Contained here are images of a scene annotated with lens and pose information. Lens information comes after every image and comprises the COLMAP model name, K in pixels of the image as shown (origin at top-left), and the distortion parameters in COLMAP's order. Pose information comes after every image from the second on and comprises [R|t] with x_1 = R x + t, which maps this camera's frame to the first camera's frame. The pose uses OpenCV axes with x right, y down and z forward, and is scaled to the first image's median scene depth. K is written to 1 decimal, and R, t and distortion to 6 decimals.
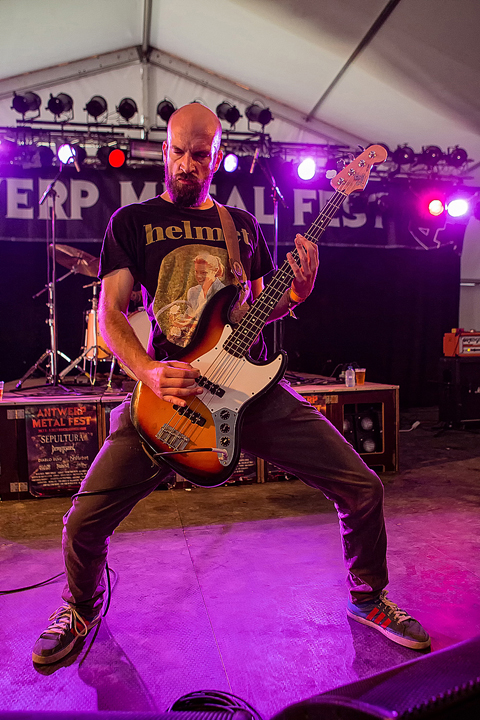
lens RADIAL K [[534.0, 0, 241.8], [0, 534.0, 366.1], [0, 0, 1]] dist [-0.095878, 0.064820]
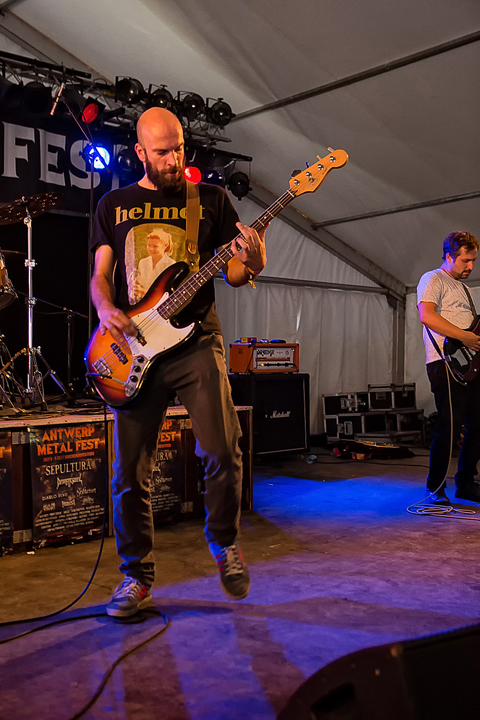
lens RADIAL K [[869.8, 0, 236.8], [0, 869.8, 360.8], [0, 0, 1]] dist [-0.025979, 0.000000]
pose [[0.843197, 0.012039, 0.537469, -0.261144], [0.008004, 0.999357, -0.034943, 0.007828], [-0.537545, 0.033765, 0.842559, -0.079146]]
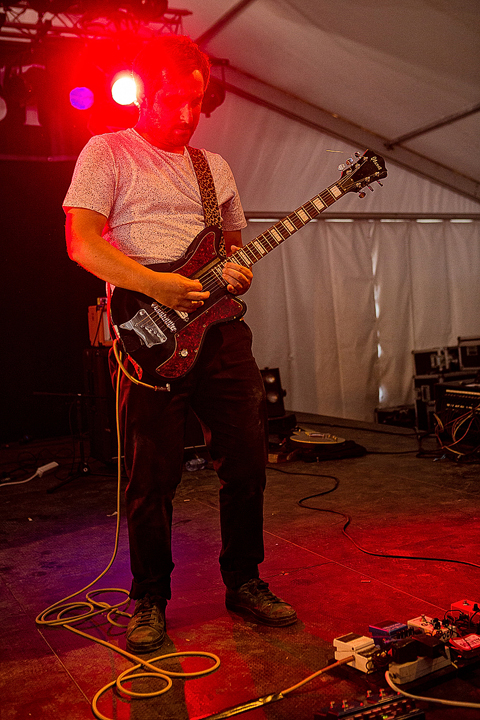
lens RADIAL K [[817.1, 0, 231.4], [0, 817.1, 346.9], [0, 0, 1]] dist [0.016230, 0.000000]
pose [[0.969734, -0.051291, 0.238714, 0.277101], [0.052437, 0.998623, 0.001553, -0.009987], [-0.238465, 0.011012, 0.971089, 0.084100]]
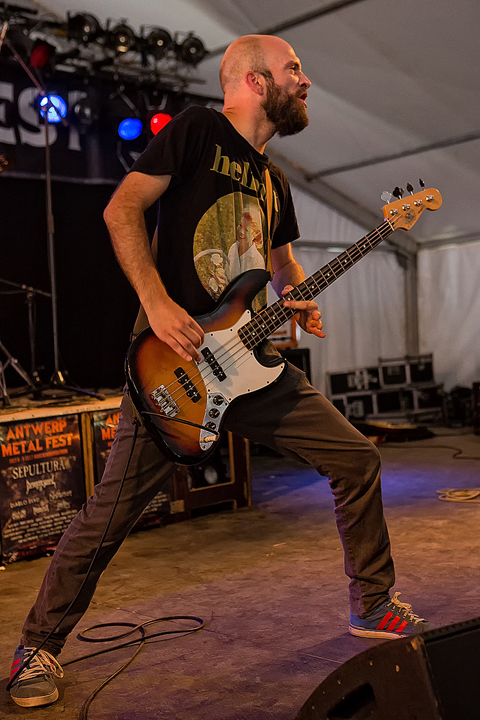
lens RADIAL K [[1013.0, 0, 252.1], [0, 1013.0, 362.6], [0, 0, 1]] dist [0.003989, 0.000000]
pose [[0.828710, -0.043718, 0.557968, -0.267196], [0.059466, 0.998179, -0.010111, 0.009921], [-0.556510, 0.041559, 0.829801, -0.089176]]
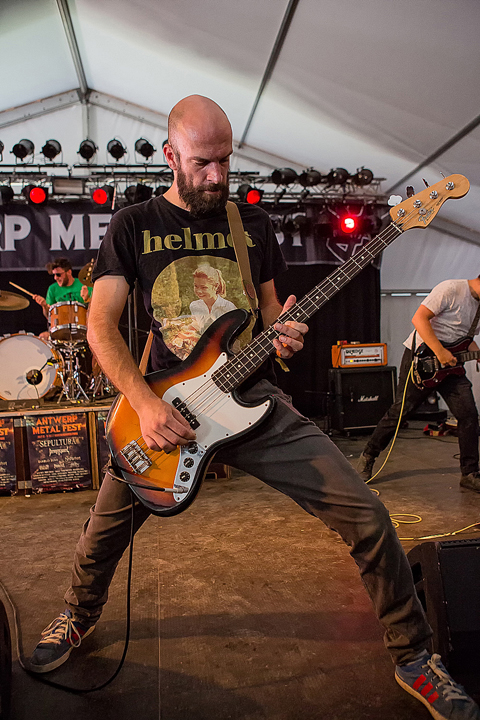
lens RADIAL K [[516.7, 0, 243.4], [0, 516.7, 358.8], [0, 0, 1]] dist [-0.082794, 0.048248]
pose [[0.998709, -0.027779, -0.042523, 0.215262], [0.026533, 0.999210, -0.029595, -0.008272], [0.043311, 0.028429, 0.998657, -0.036639]]
